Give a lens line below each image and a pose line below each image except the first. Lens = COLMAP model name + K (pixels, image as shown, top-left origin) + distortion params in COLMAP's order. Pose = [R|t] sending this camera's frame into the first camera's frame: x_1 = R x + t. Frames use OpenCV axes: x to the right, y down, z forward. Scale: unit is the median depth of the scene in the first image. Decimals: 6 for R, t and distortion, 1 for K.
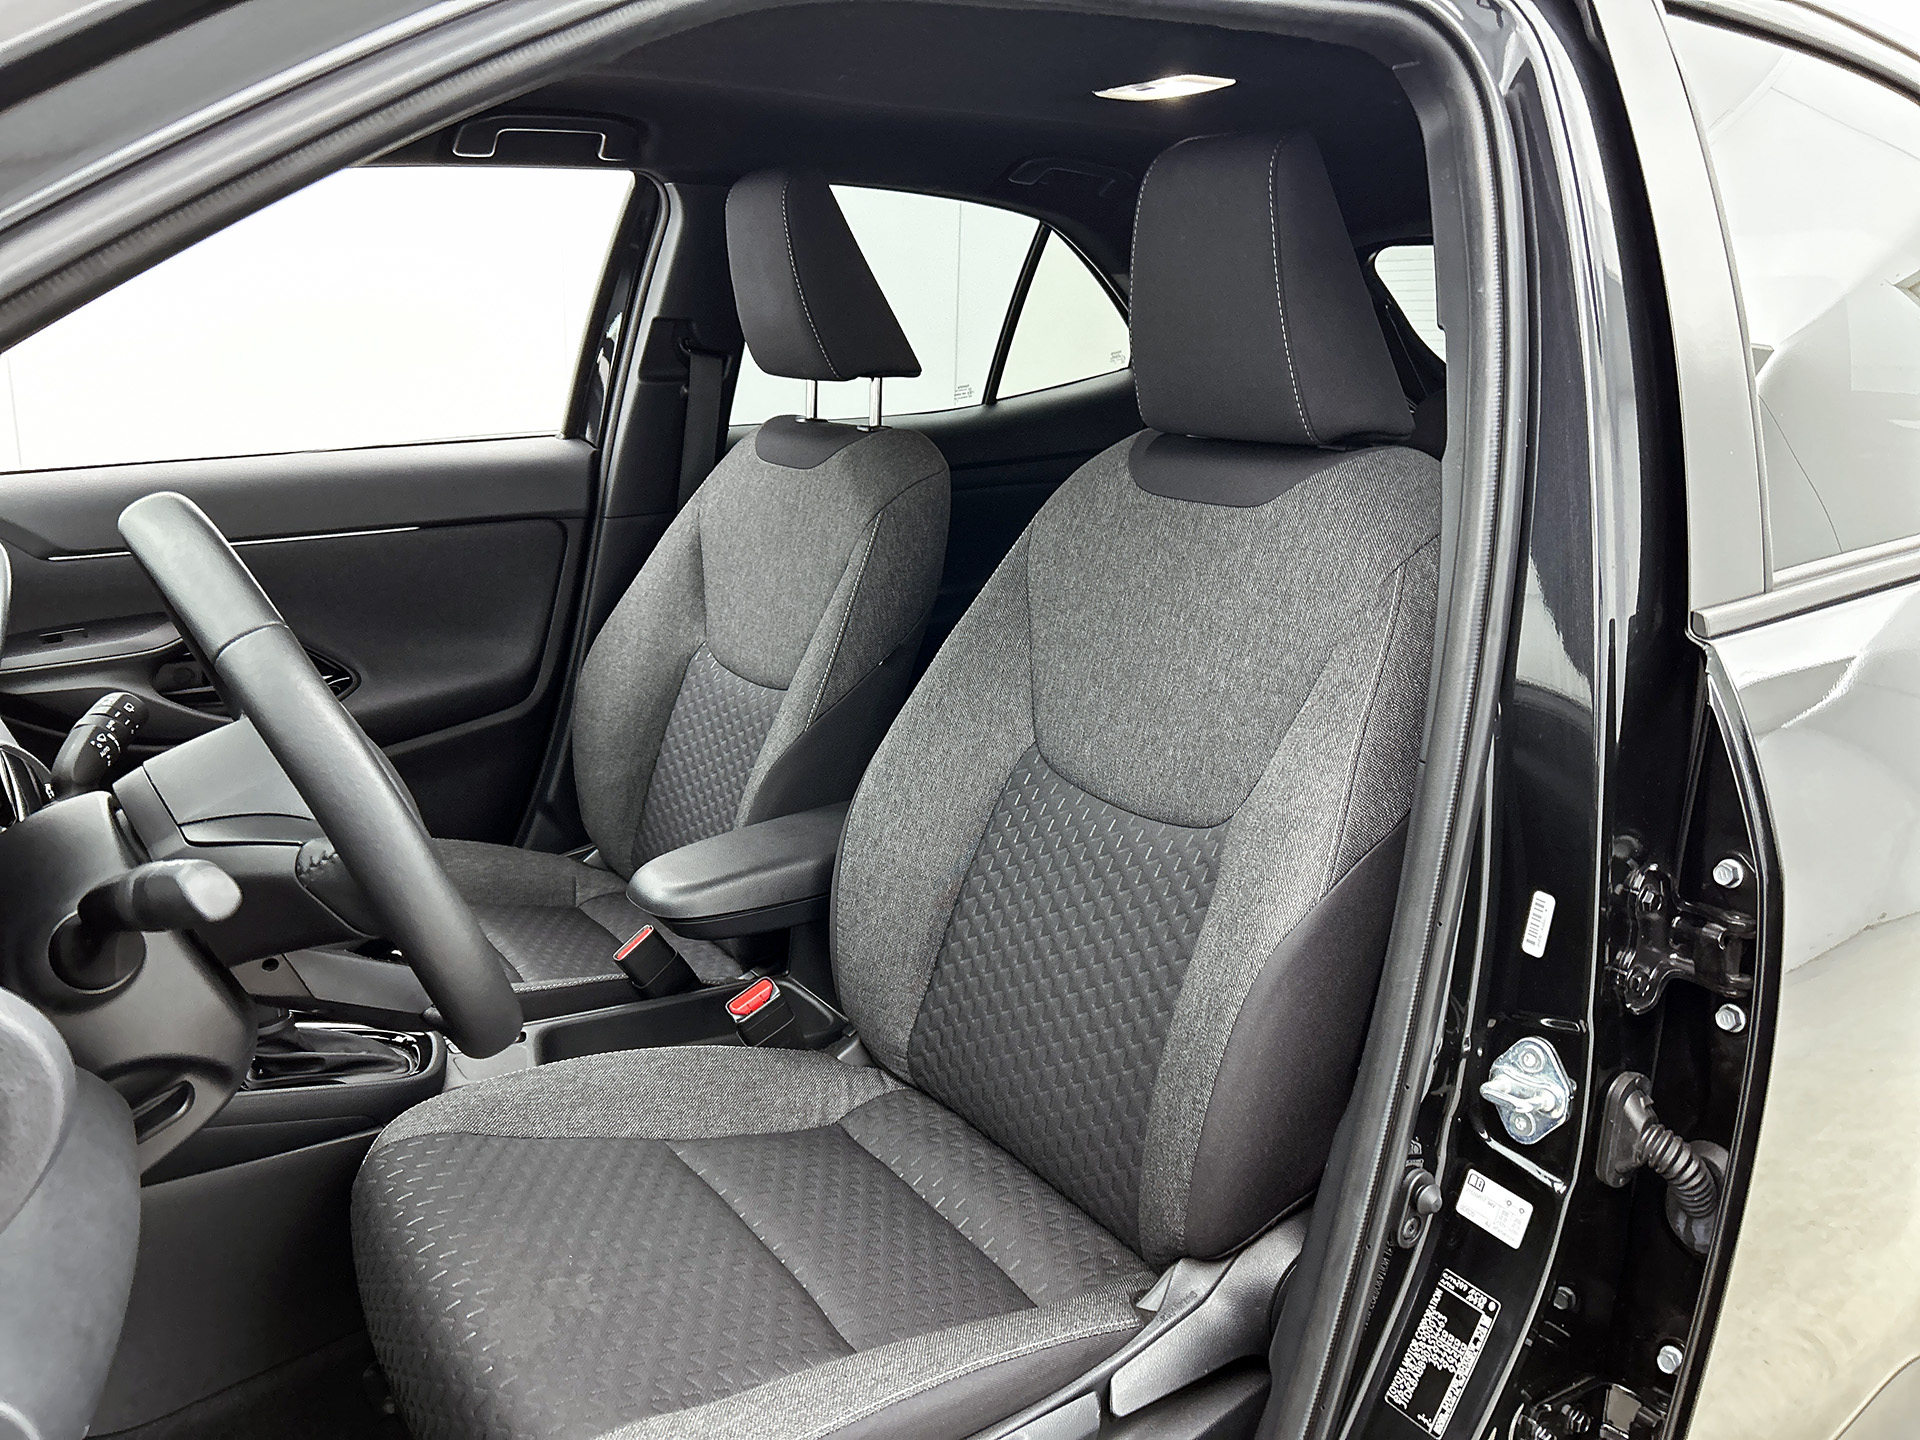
lens RADIAL K [[1456.6, 0, 957.3], [0, 1456.6, 717.9], [0, 0, 1]] dist [0.047170, -0.065676]
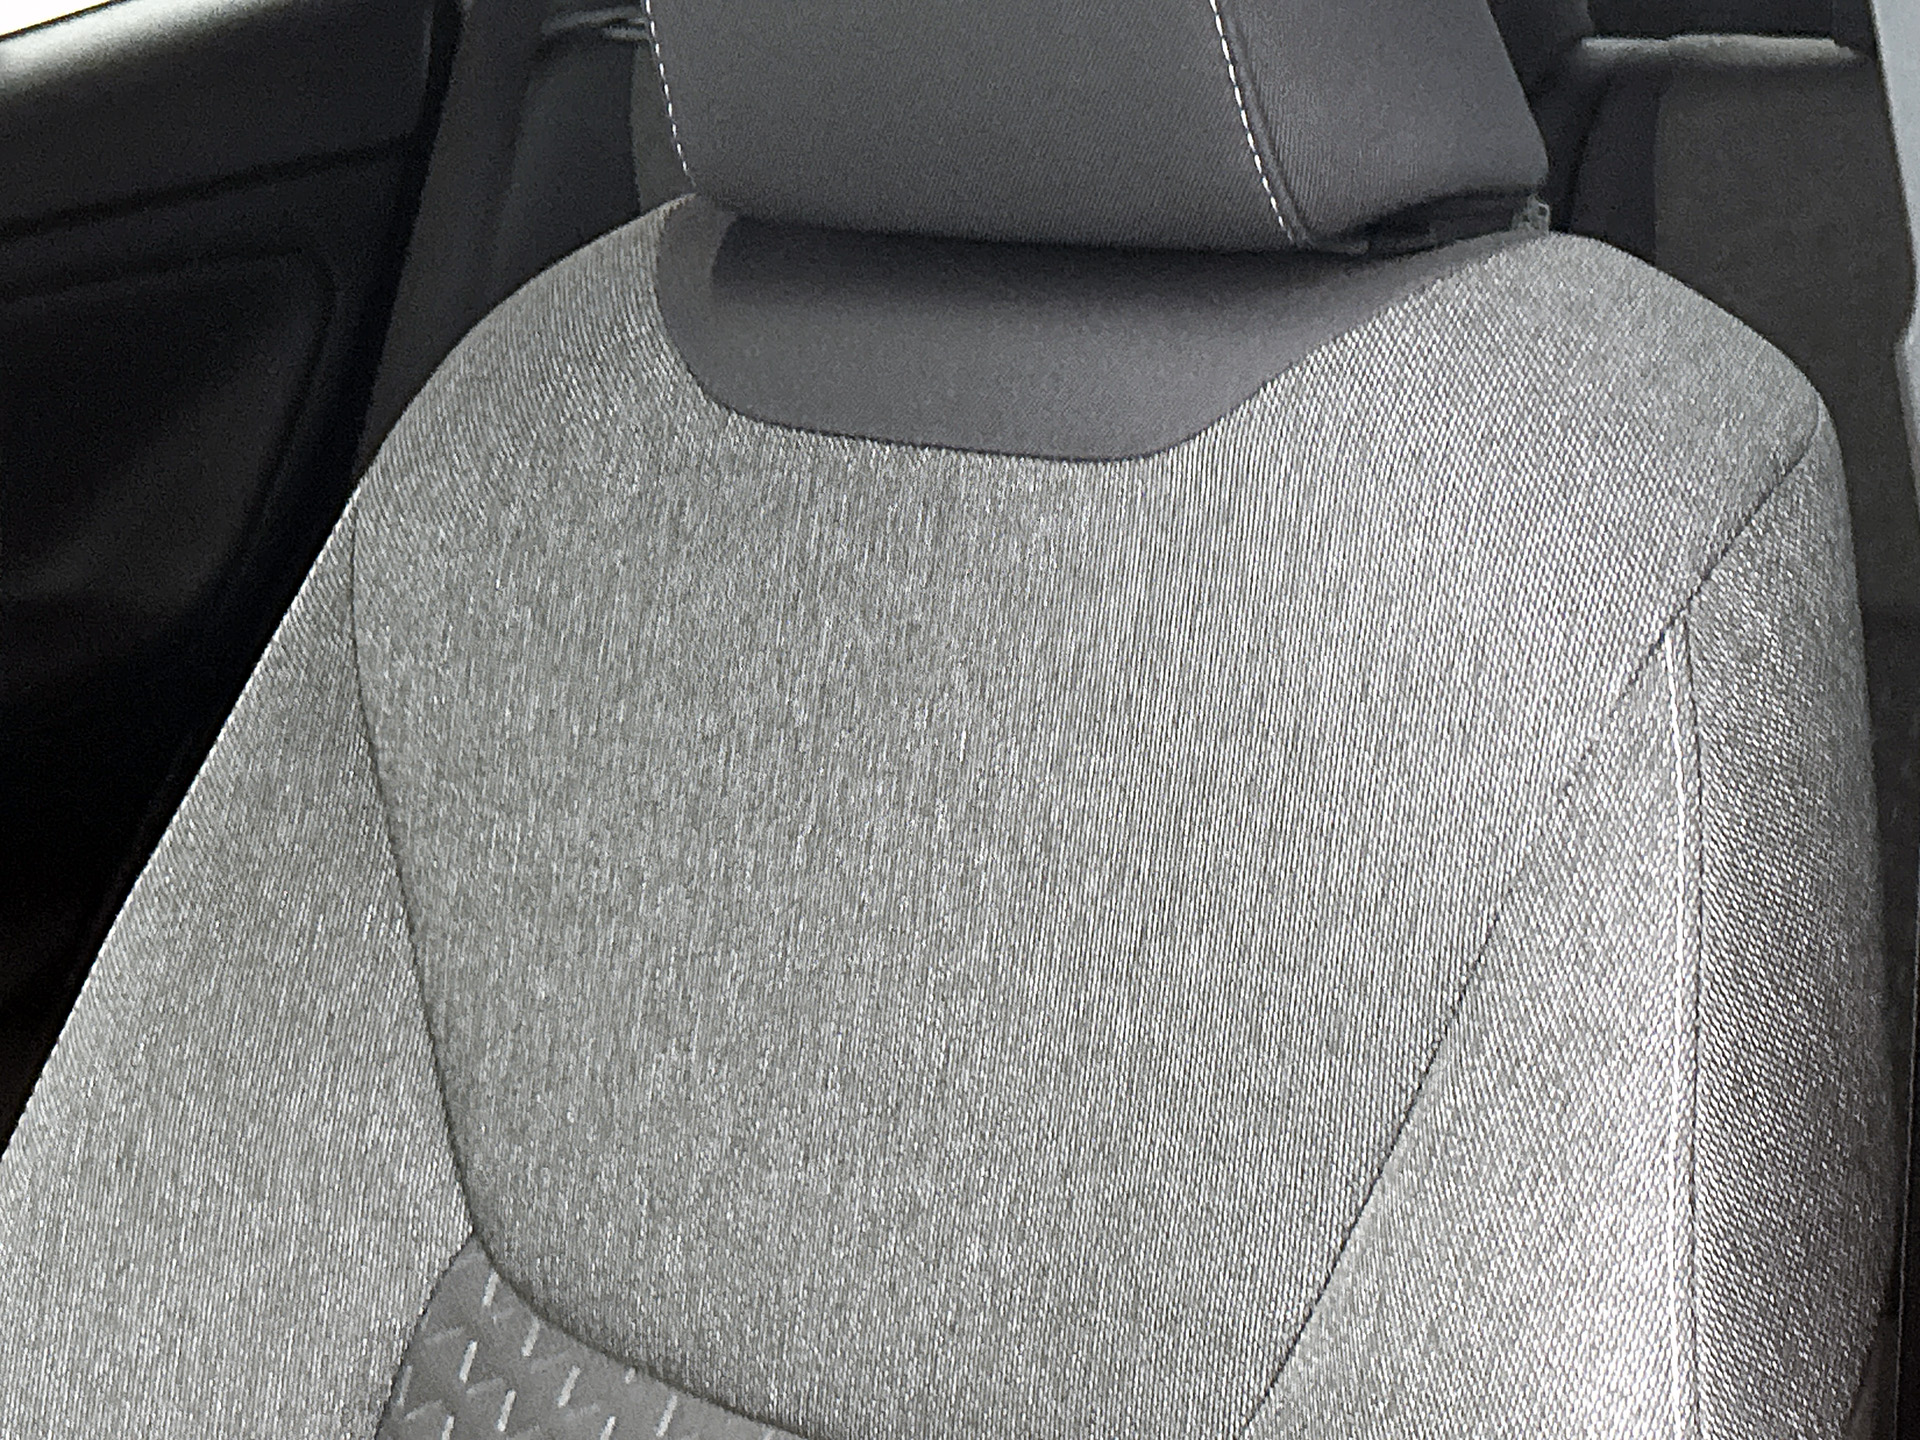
lens RADIAL K [[3468.2, 0, 961.2], [0, 3468.2, 721.9], [0, 0, 1]] dist [0.260322, 0.000000]
pose [[0.938922, -0.133995, 0.316972, -0.074790], [0.129075, 0.990960, 0.036573, -0.110770], [-0.319007, 0.006574, 0.947729, 0.269311]]
